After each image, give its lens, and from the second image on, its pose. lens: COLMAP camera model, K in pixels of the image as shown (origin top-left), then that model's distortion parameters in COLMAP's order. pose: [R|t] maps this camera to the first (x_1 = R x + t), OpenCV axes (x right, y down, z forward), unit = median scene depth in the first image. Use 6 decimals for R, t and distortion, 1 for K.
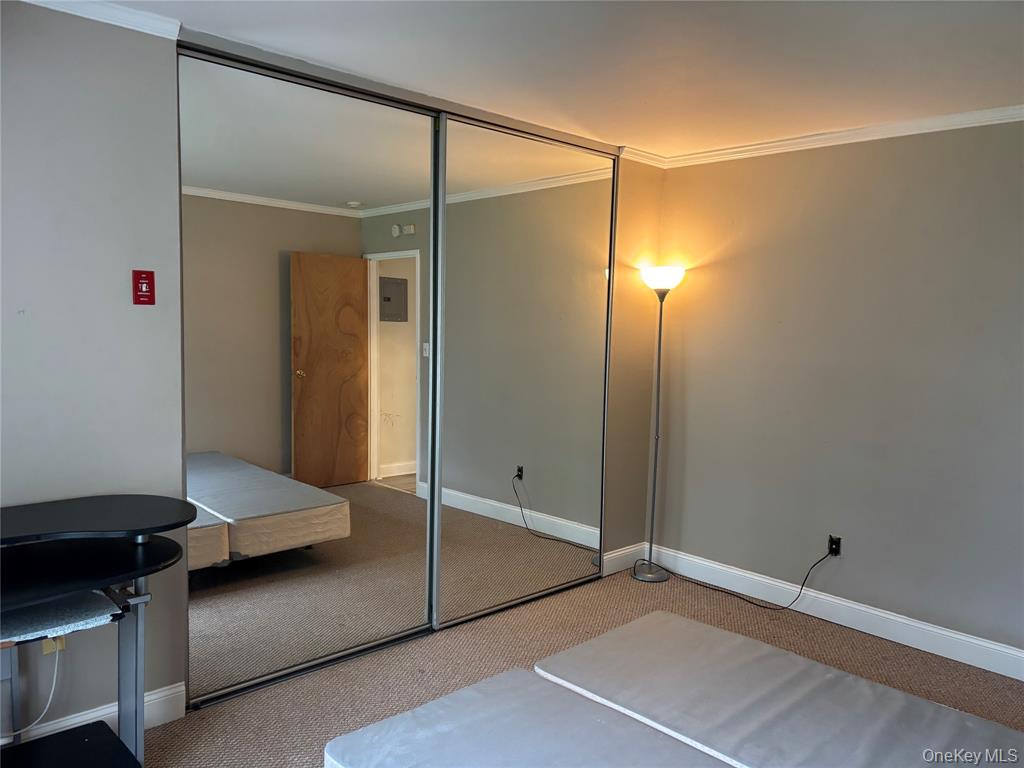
lens RADIAL K [[772.8, 0, 507.4], [0, 772.8, 379.9], [0, 0, 1]] dist [0.028994, -0.027510]
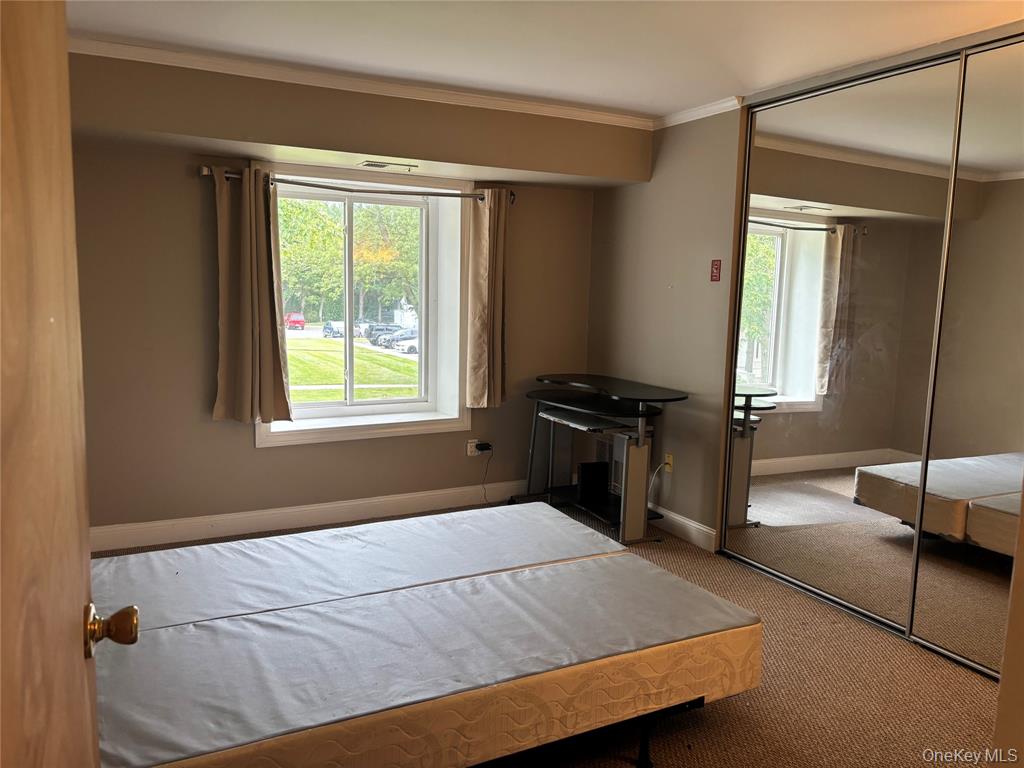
lens RADIAL K [[772.8, 0, 508.5], [0, 772.8, 384.7], [0, 0, 1]] dist [0.028994, -0.027510]
pose [[-0.293796, 0.079190, -0.952582, 1.123509], [-0.125722, 0.984703, 0.120636, -0.024454], [0.947564, 0.155203, -0.279346, 1.003140]]
